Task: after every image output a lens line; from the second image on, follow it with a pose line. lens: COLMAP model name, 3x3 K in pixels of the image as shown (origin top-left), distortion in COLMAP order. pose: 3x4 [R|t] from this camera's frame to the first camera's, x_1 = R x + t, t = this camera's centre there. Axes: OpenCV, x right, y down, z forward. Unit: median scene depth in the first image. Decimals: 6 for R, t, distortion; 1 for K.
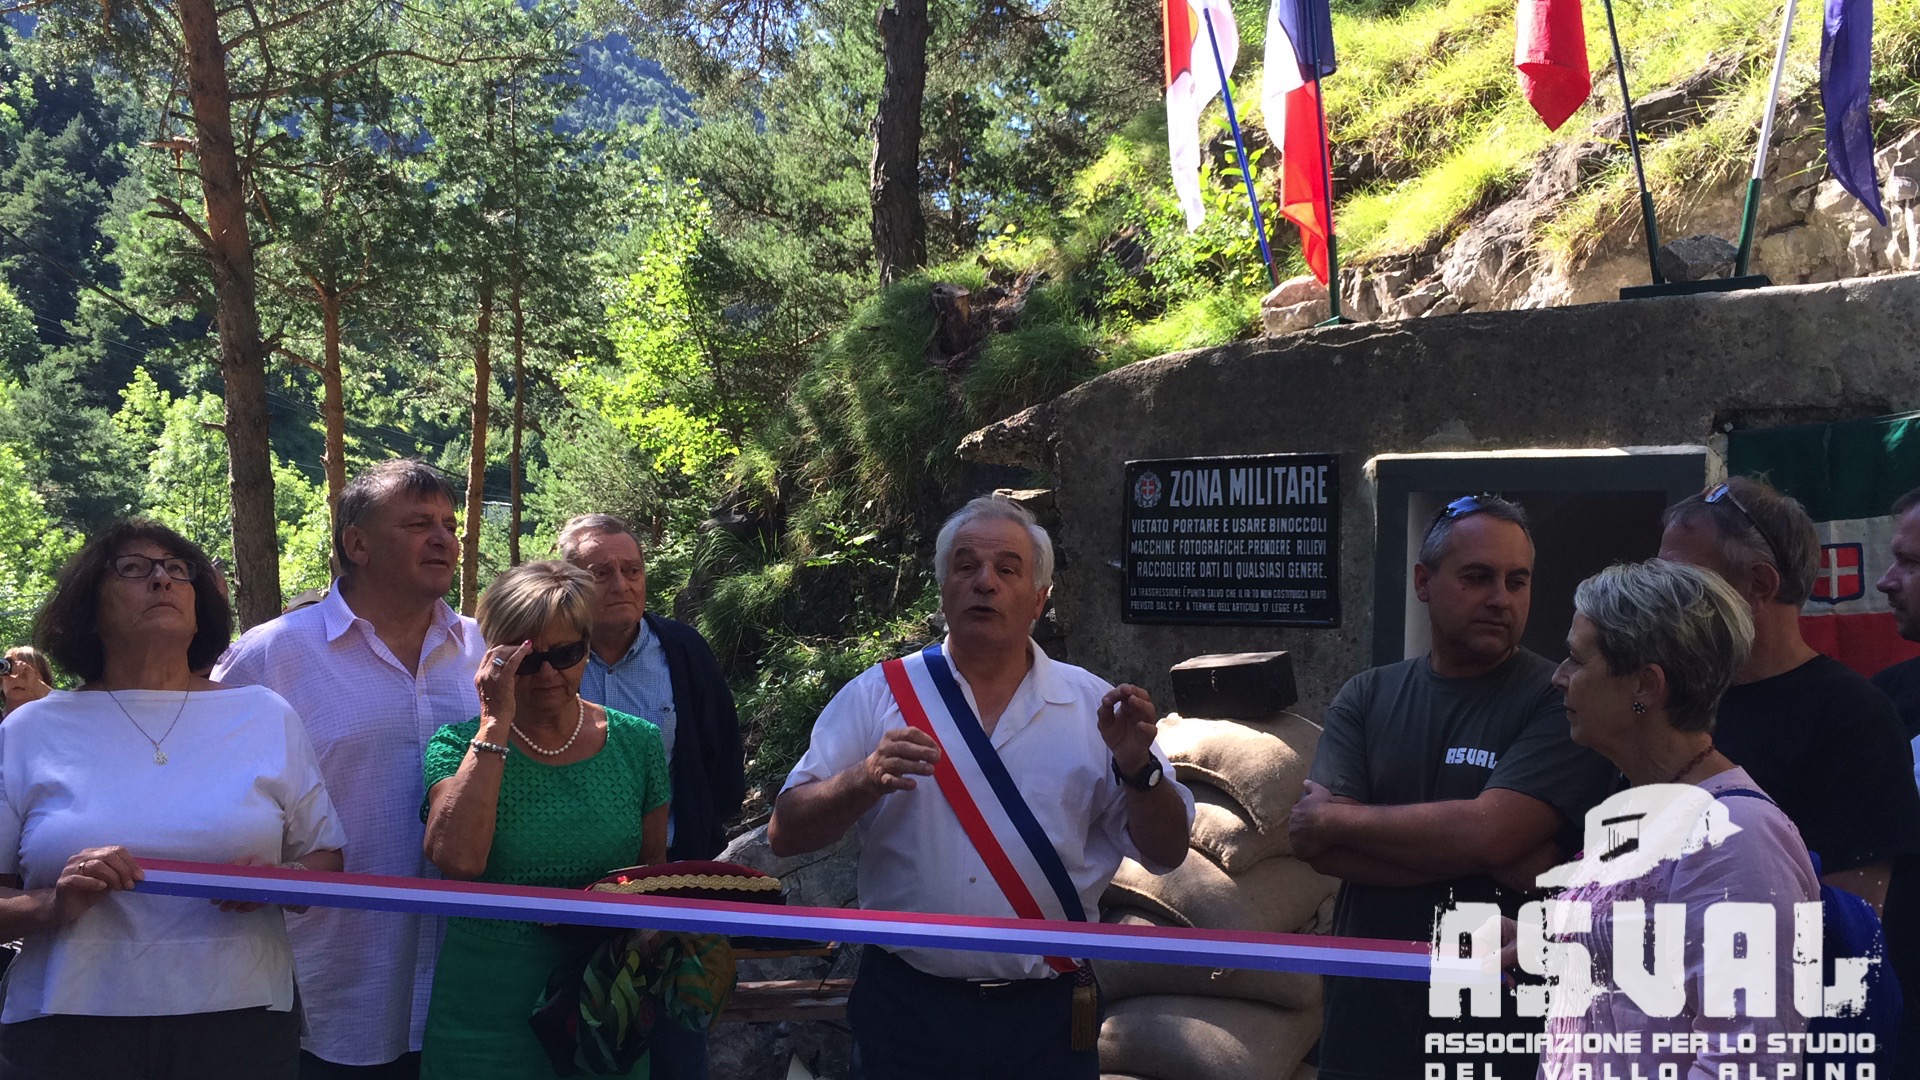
lens RADIAL K [[1784.7, 0, 960.0], [0, 1784.7, 540.0], [0, 0, 1]] dist [0.122578, -0.163284]
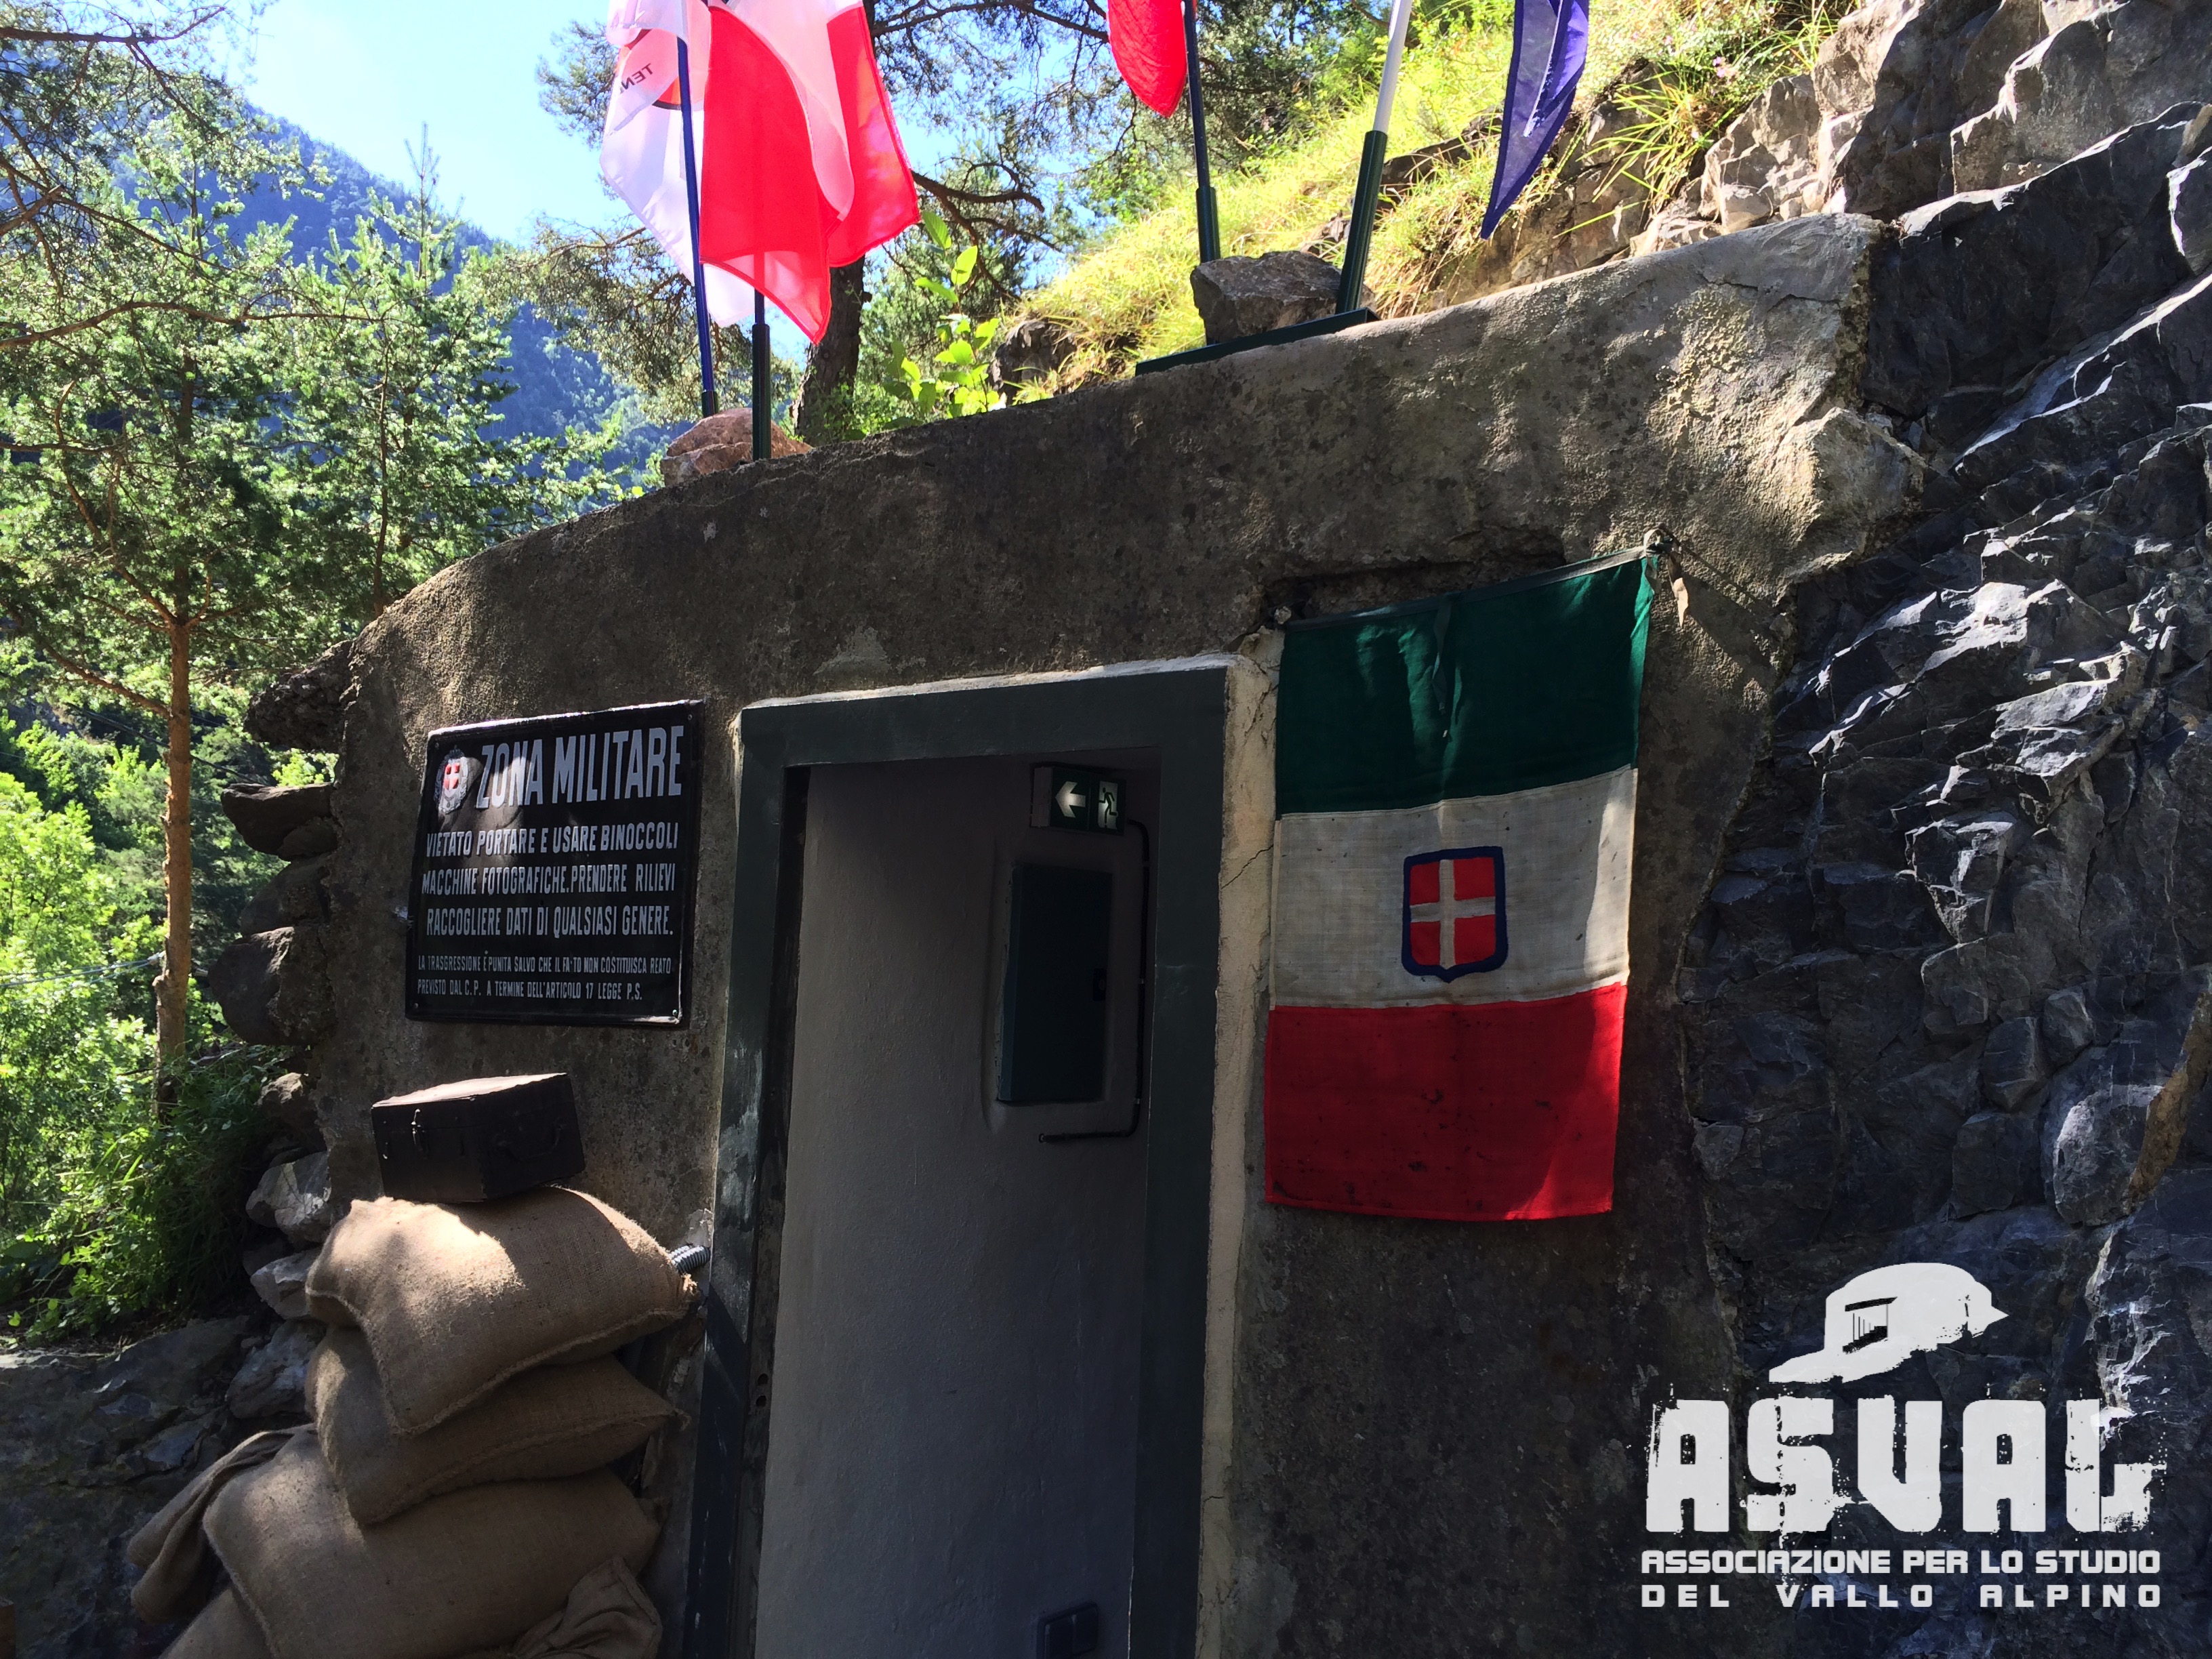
lens RADIAL K [[1902.4, 0, 1068.9], [0, 1902.4, 836.0], [0, 0, 1]] dist [0.031959, -0.005422]
pose [[0.998613, 0.001830, -0.052628, 0.214666], [-0.004520, 0.998687, -0.051037, 0.012408], [0.052465, 0.051204, 0.997309, 0.269795]]
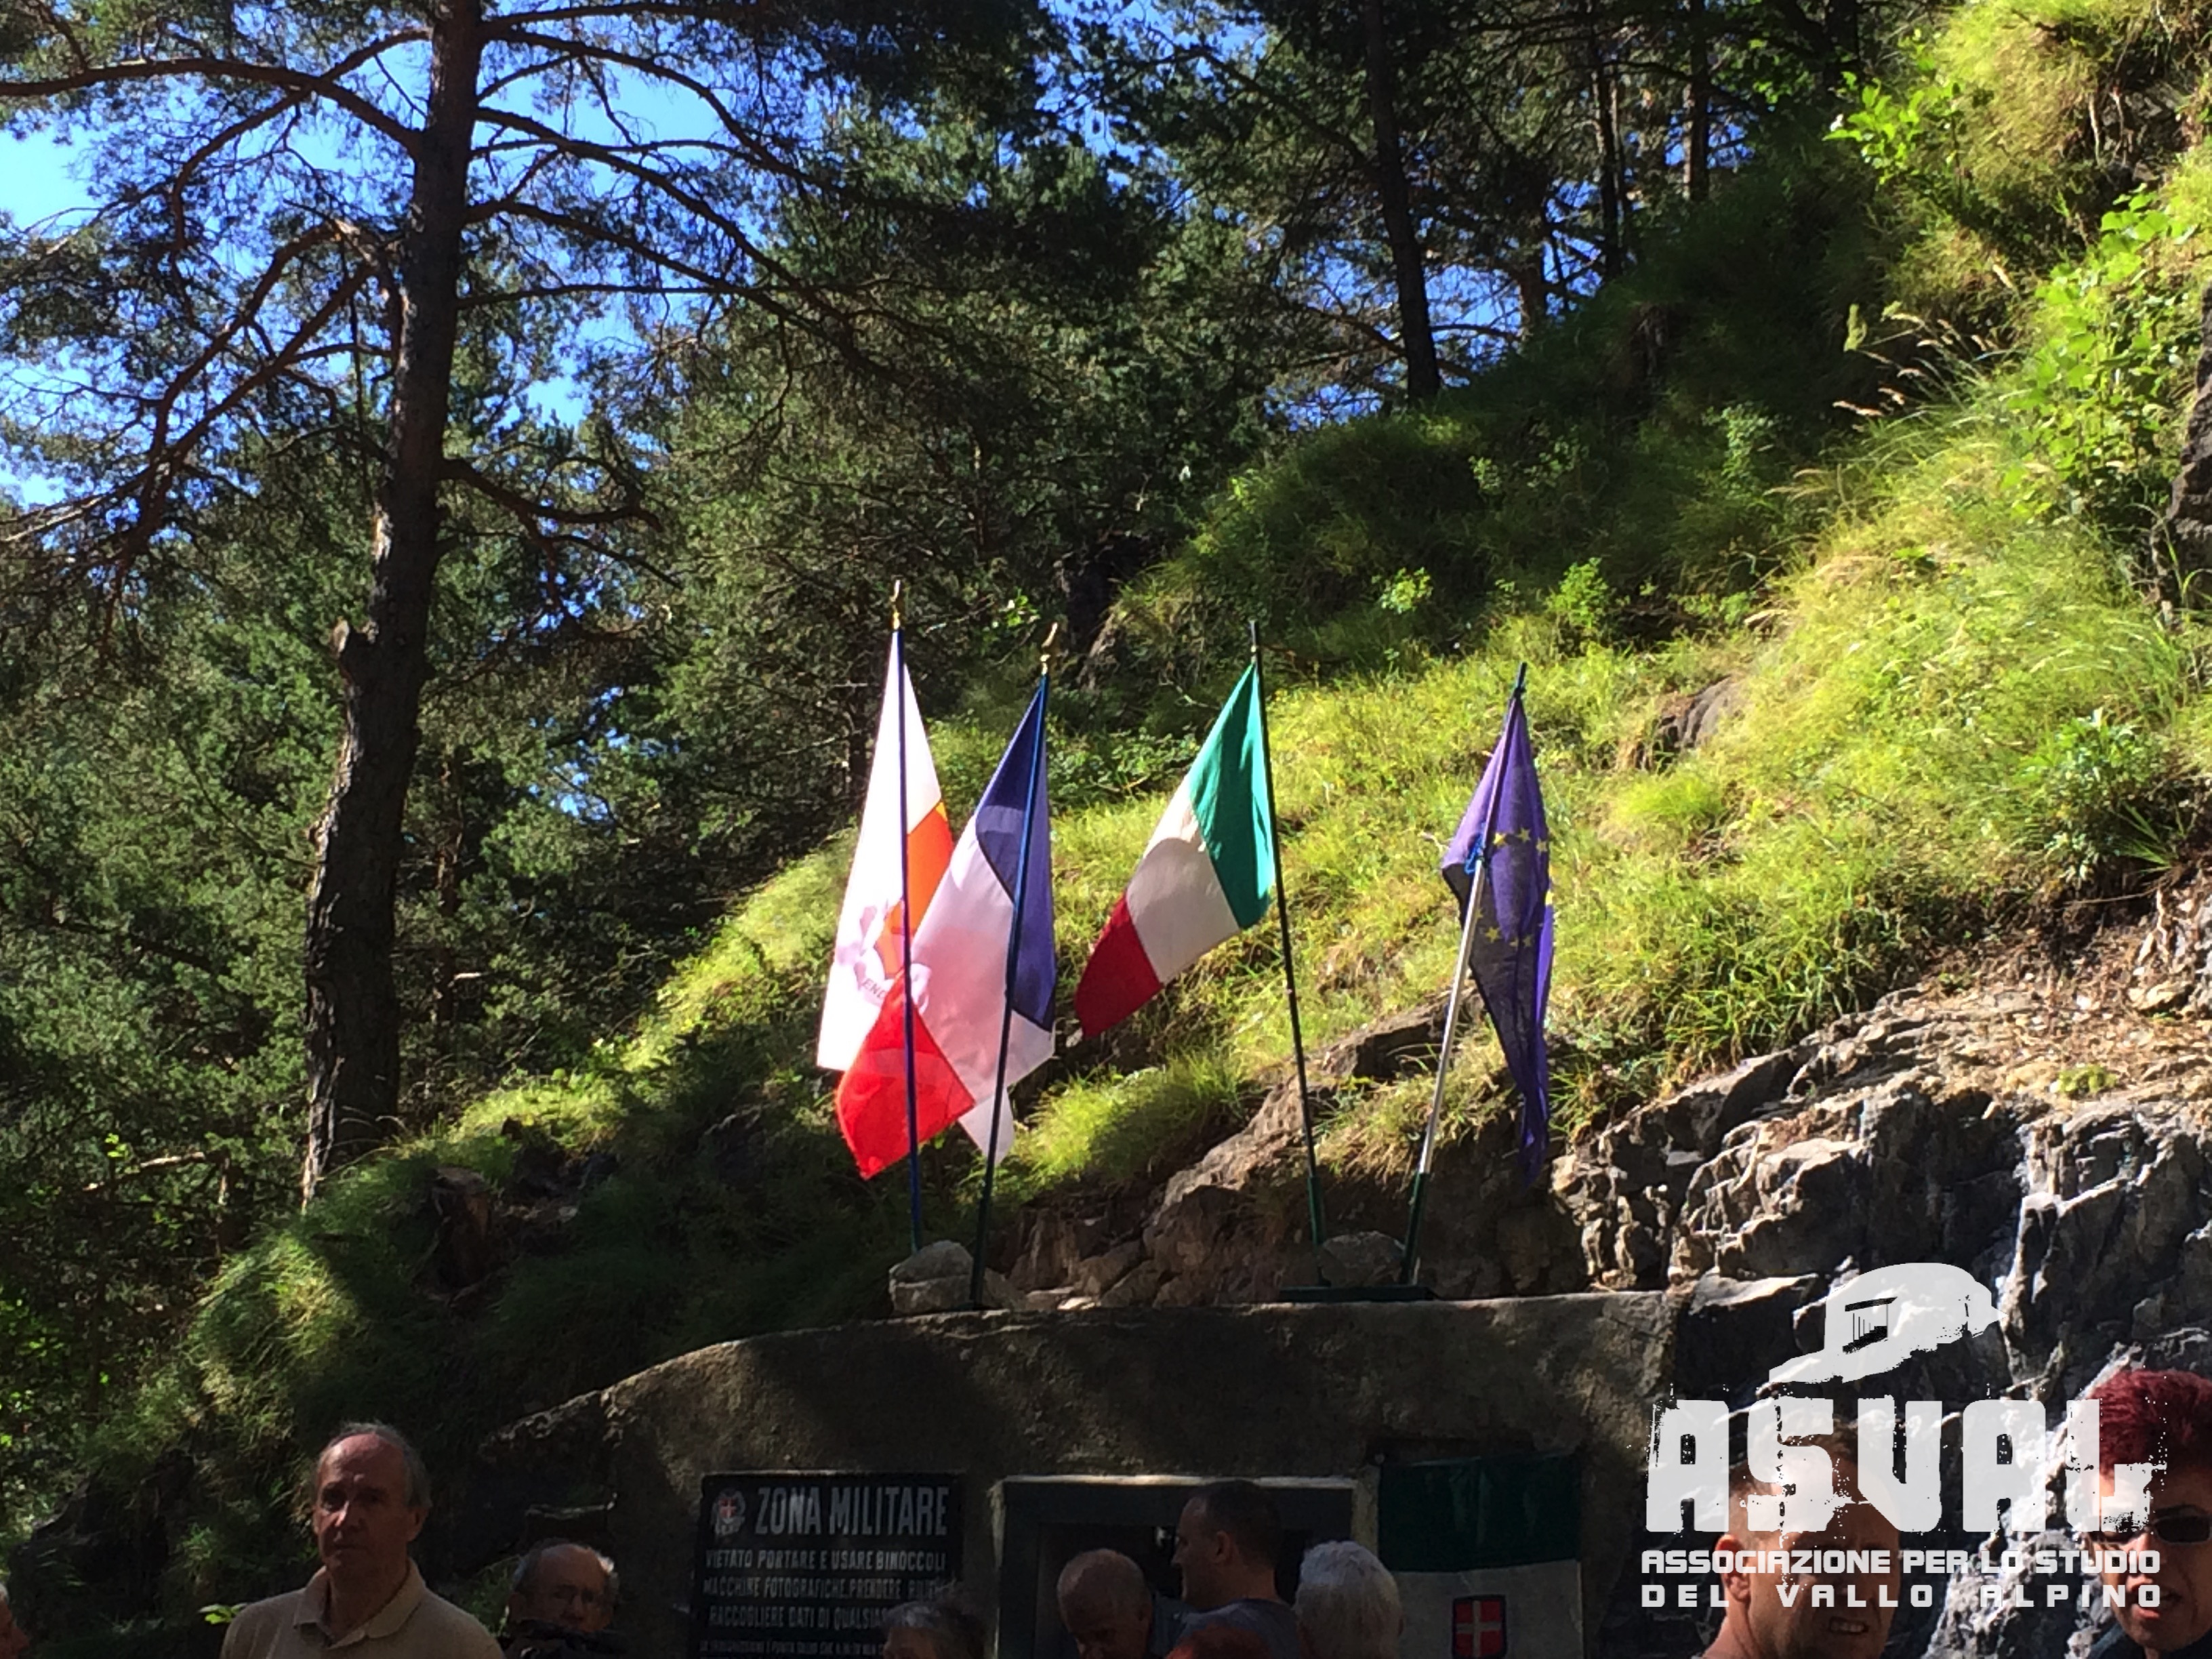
lens RADIAL K [[3825.7, 0, 1106.0], [0, 3825.7, 829.5], [0, 0, 1]] dist [0.019168, 0.061185]
pose [[0.983550, 0.059234, 0.170650, -0.022553], [-0.023557, 0.978700, -0.203941, 0.011367], [-0.179096, 0.196566, 0.963995, -0.448320]]
